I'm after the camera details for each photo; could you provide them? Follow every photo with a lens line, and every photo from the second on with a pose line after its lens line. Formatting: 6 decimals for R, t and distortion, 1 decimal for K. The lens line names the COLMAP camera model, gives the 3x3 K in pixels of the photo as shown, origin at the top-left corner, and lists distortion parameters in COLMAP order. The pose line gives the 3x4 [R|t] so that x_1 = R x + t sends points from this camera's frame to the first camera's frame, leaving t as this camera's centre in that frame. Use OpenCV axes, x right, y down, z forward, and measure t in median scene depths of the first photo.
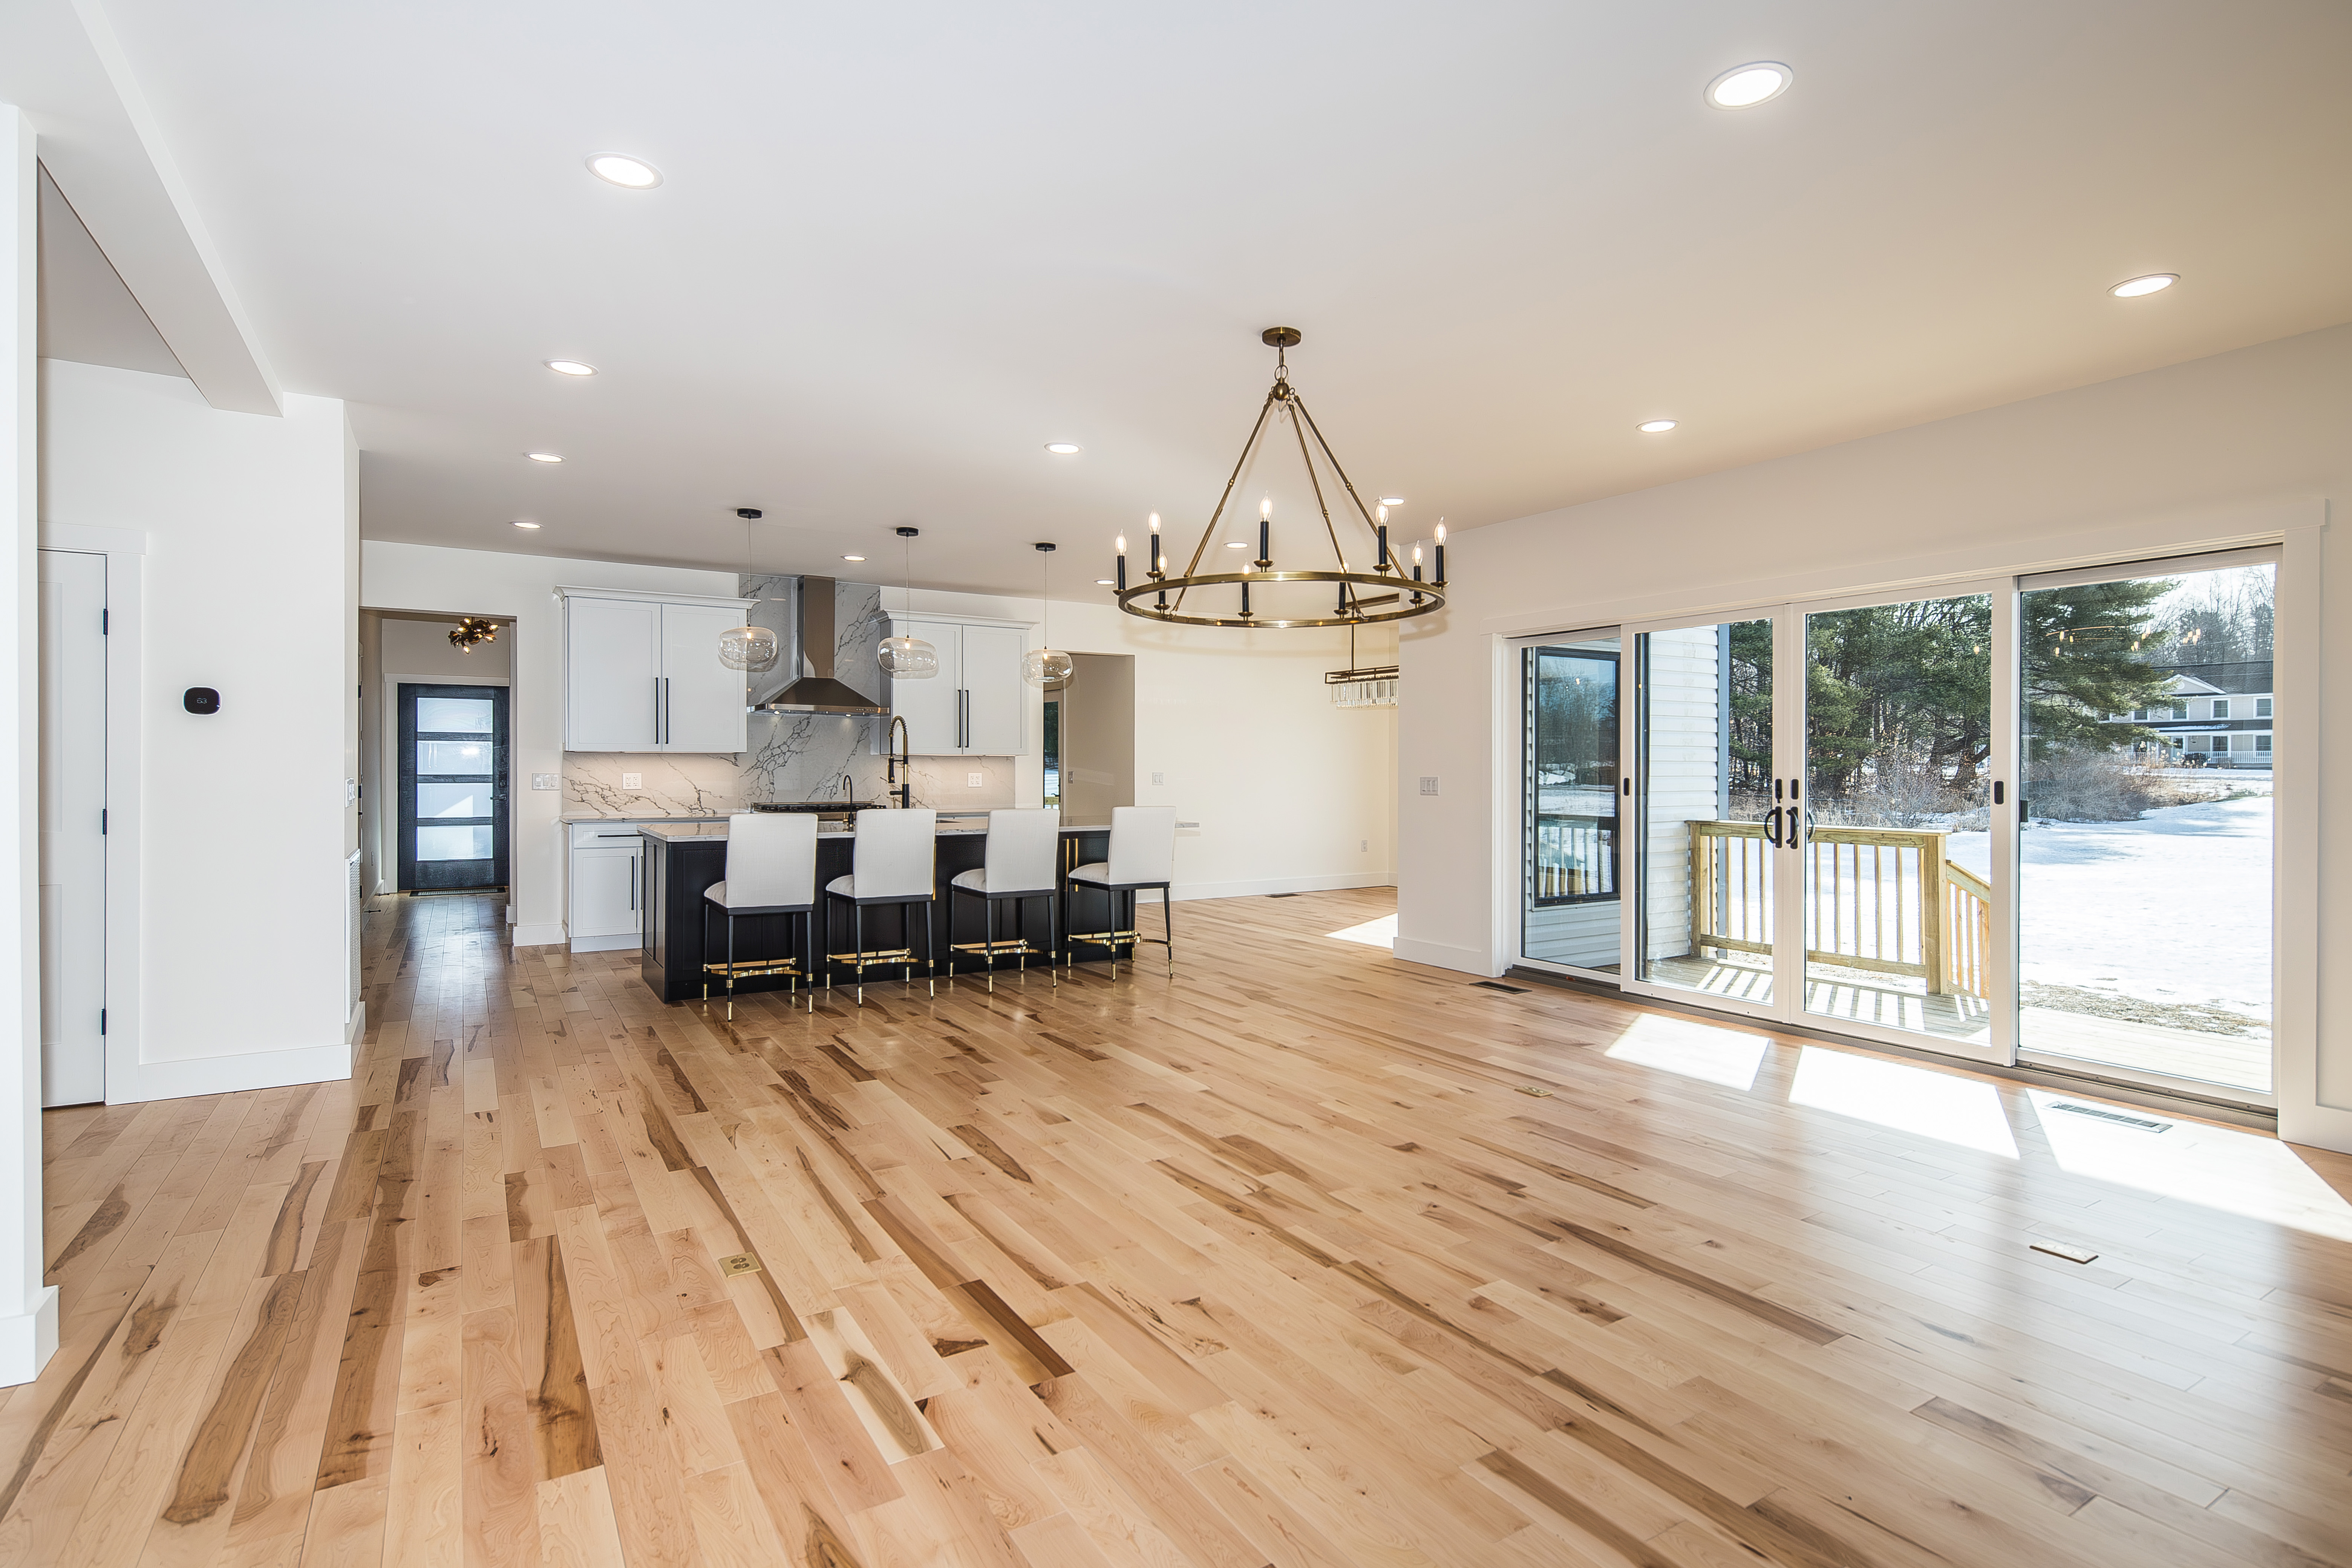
lens RADIAL K [[1188.1, 0, 1246.5], [0, 1188.1, 754.0], [0, 0, 1]] dist [0.001938, -0.000488]
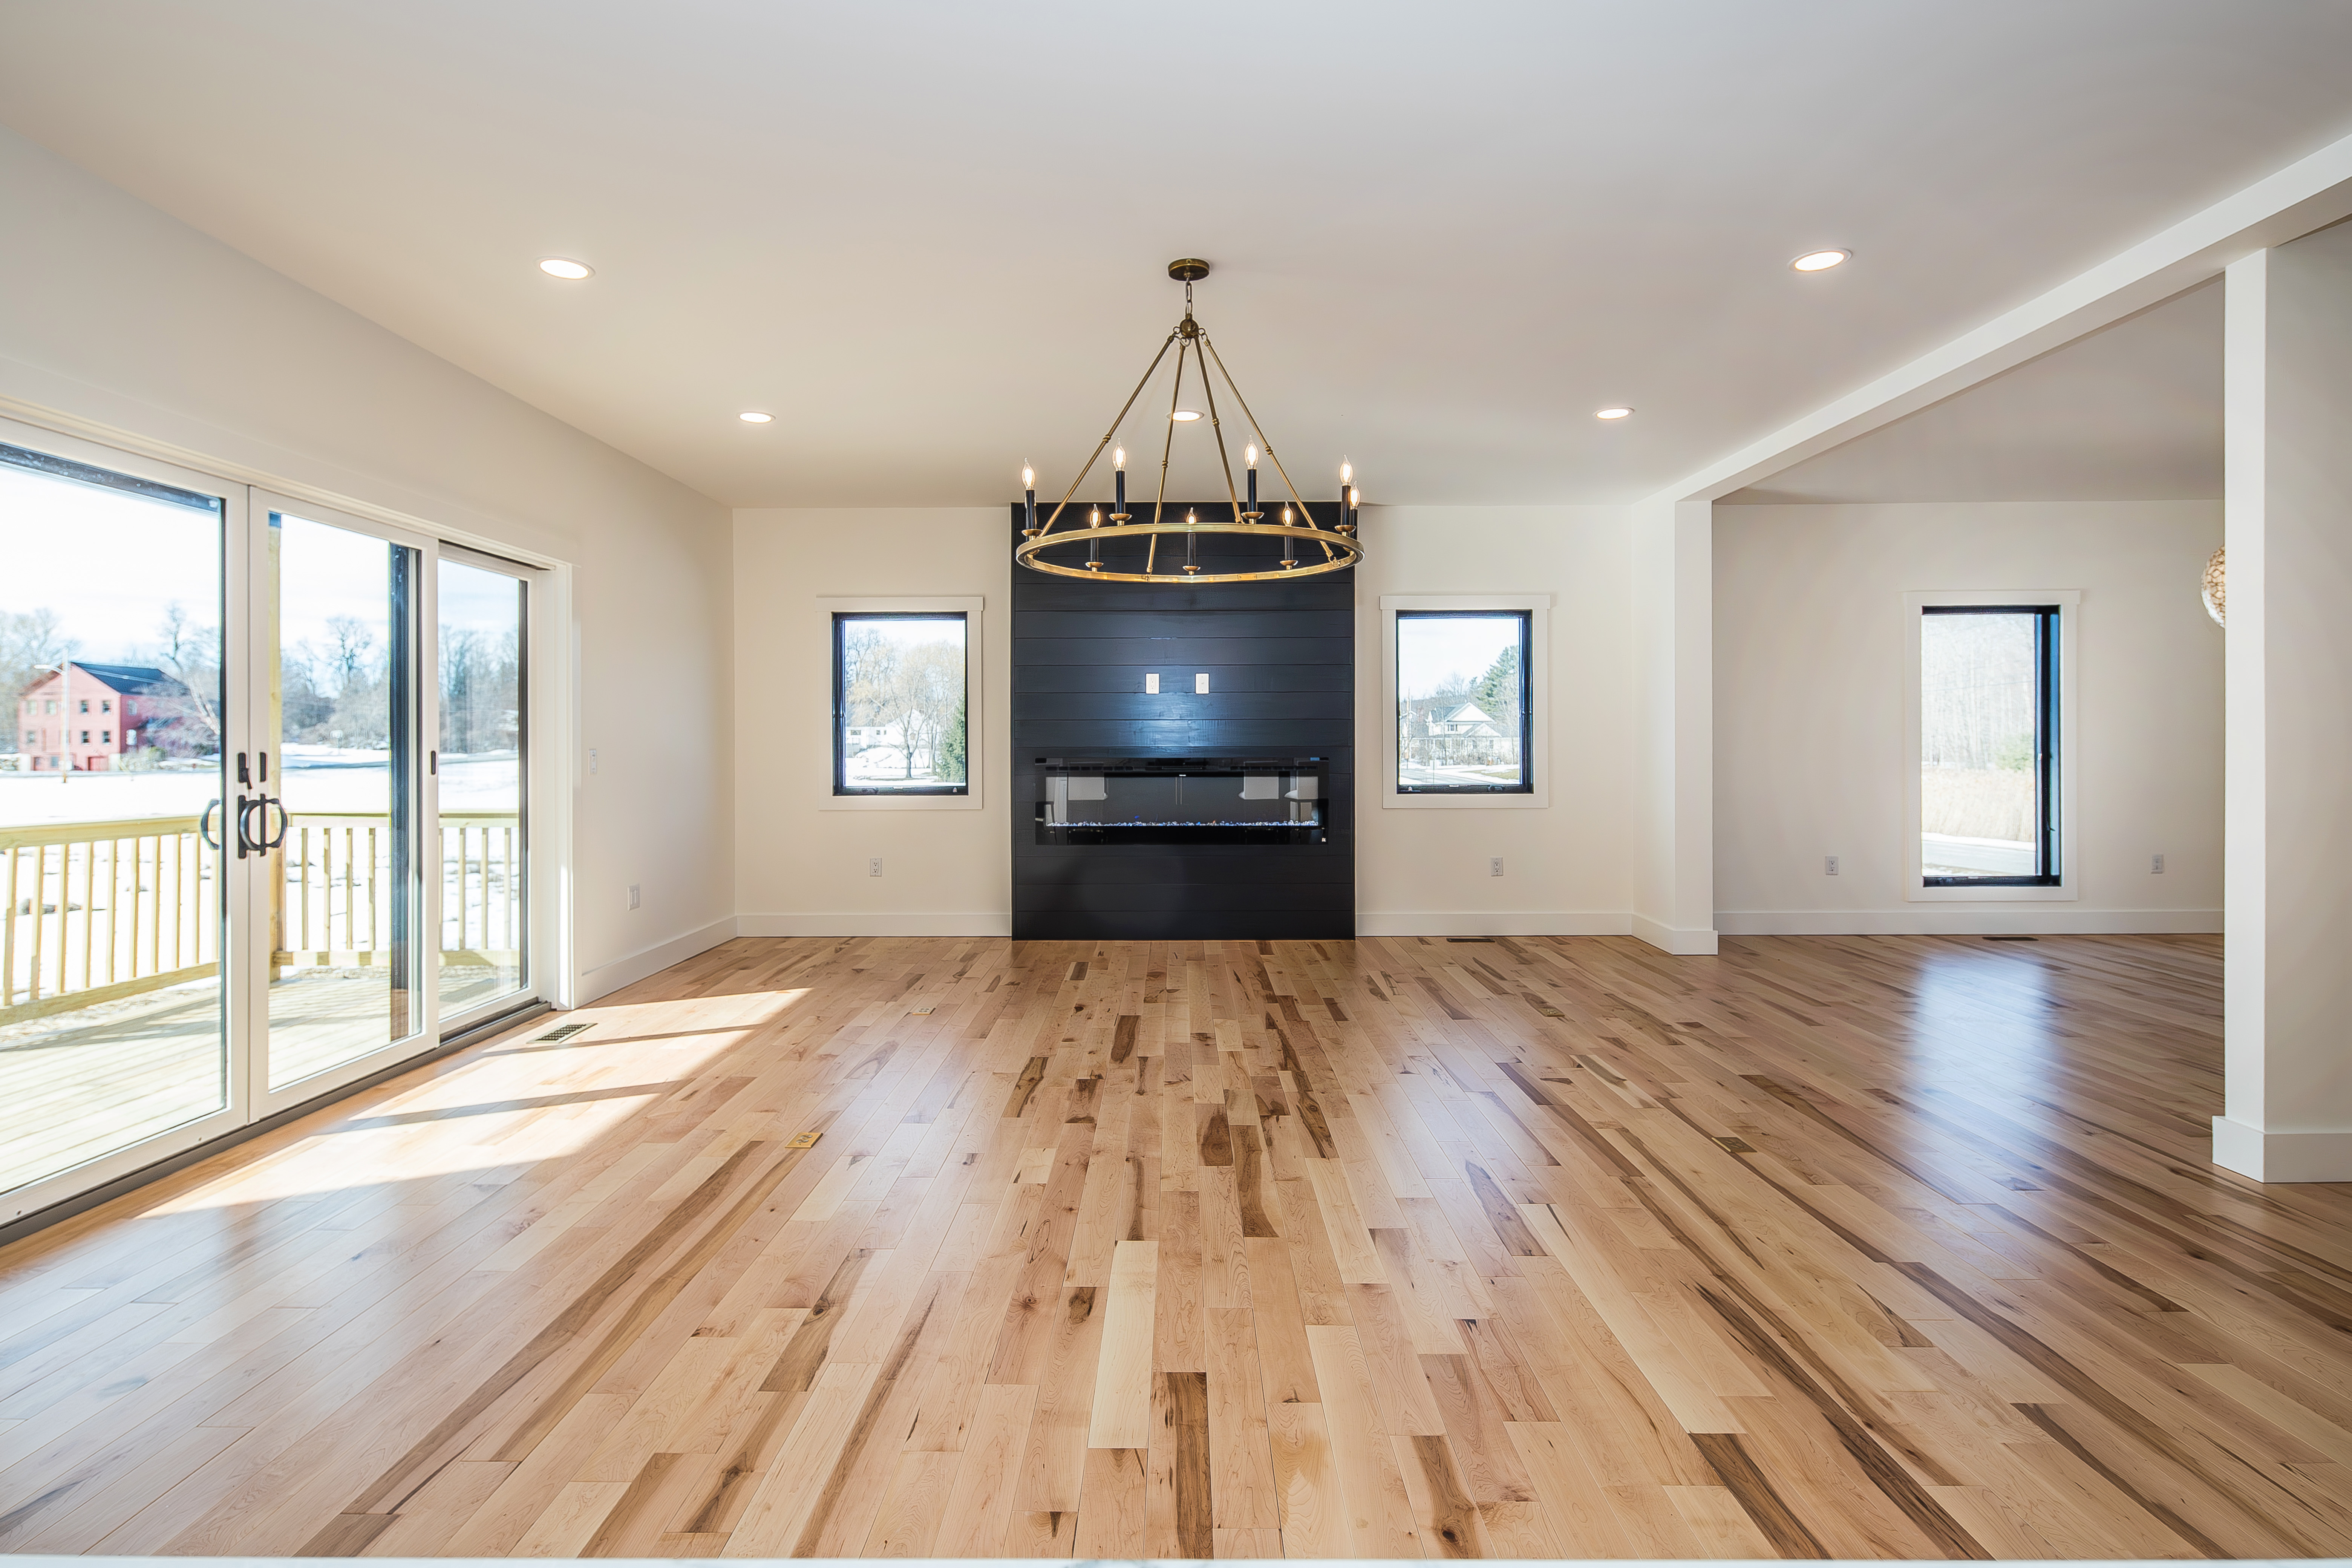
lens RADIAL K [[1188.1, 0, 1162.3], [0, 1188.1, 770.2], [0, 0, 1]] dist [0.001938, -0.000488]
pose [[-0.826624, -0.013798, 0.562586, -0.399975], [-0.008496, 0.999891, 0.012041, 0.022320], [-0.562691, 0.005174, -0.826651, 1.500363]]
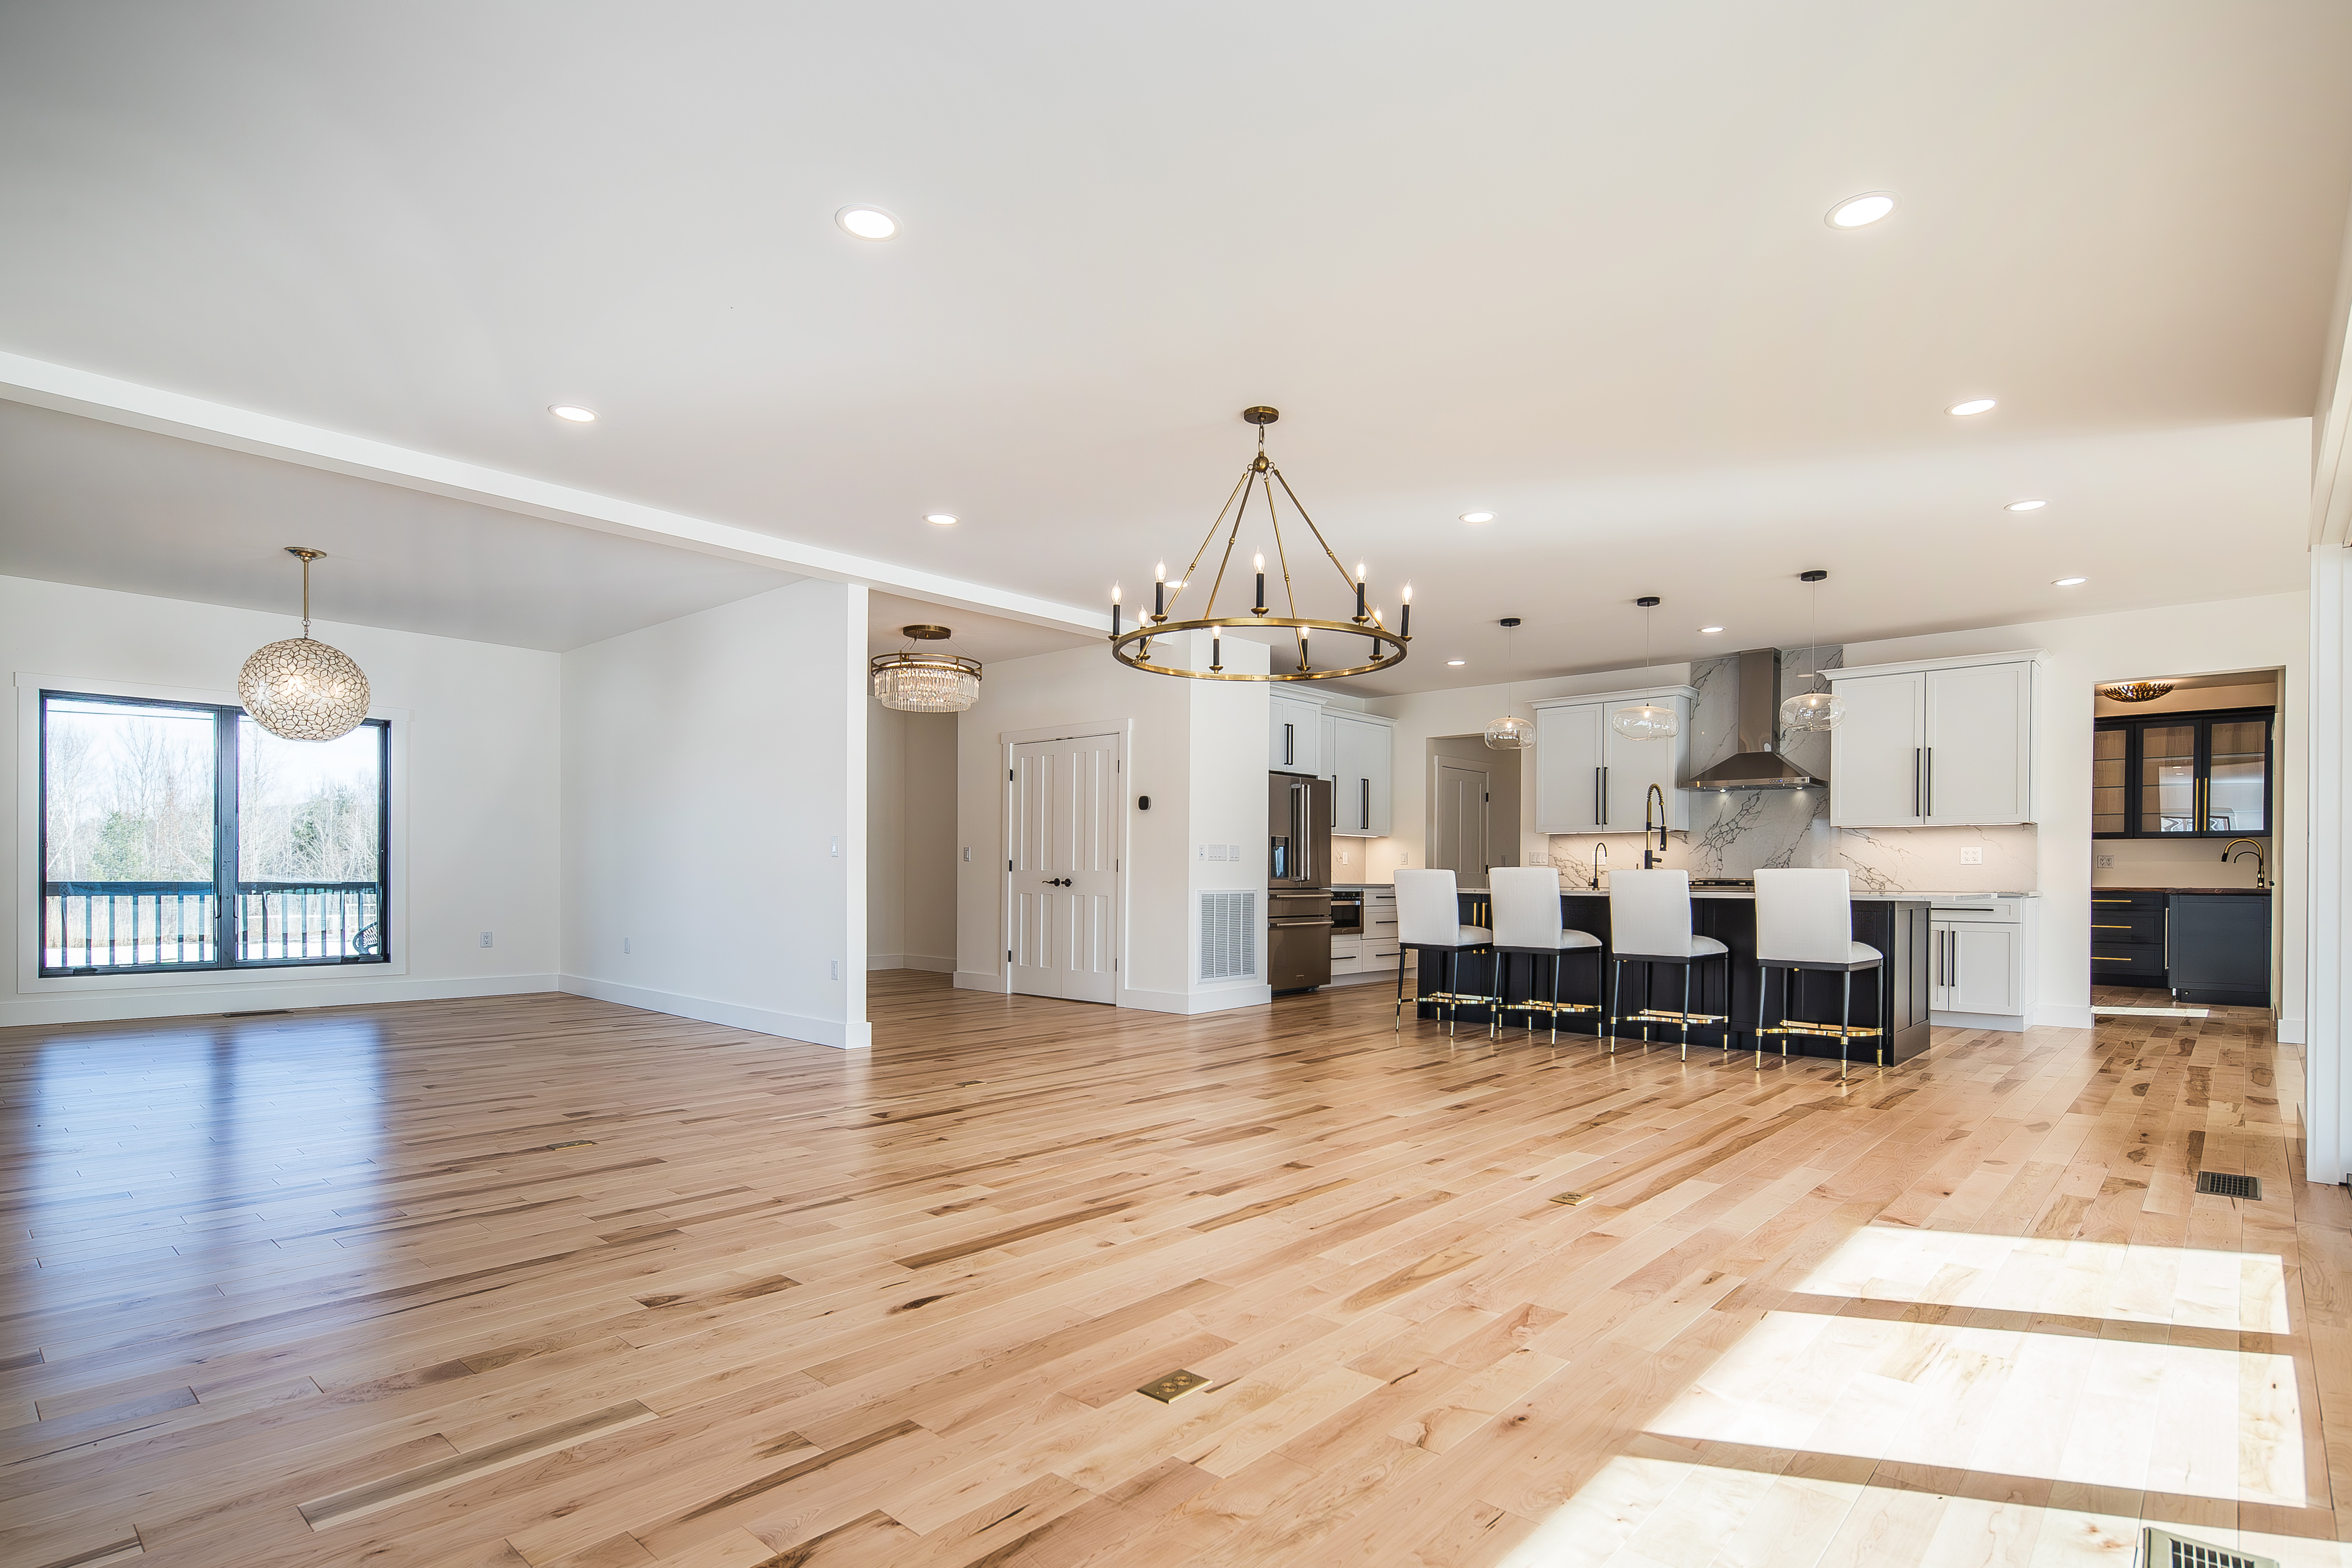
lens RADIAL K [[1188.1, 0, 1143.2], [0, 1188.1, 912.8], [0, 0, 1]] dist [0.001938, -0.000488]
pose [[0.230098, 0.026937, -0.972795, 0.909571], [0.004121, 0.999581, 0.028654, 0.073343], [0.973159, -0.010602, 0.229891, 0.541822]]
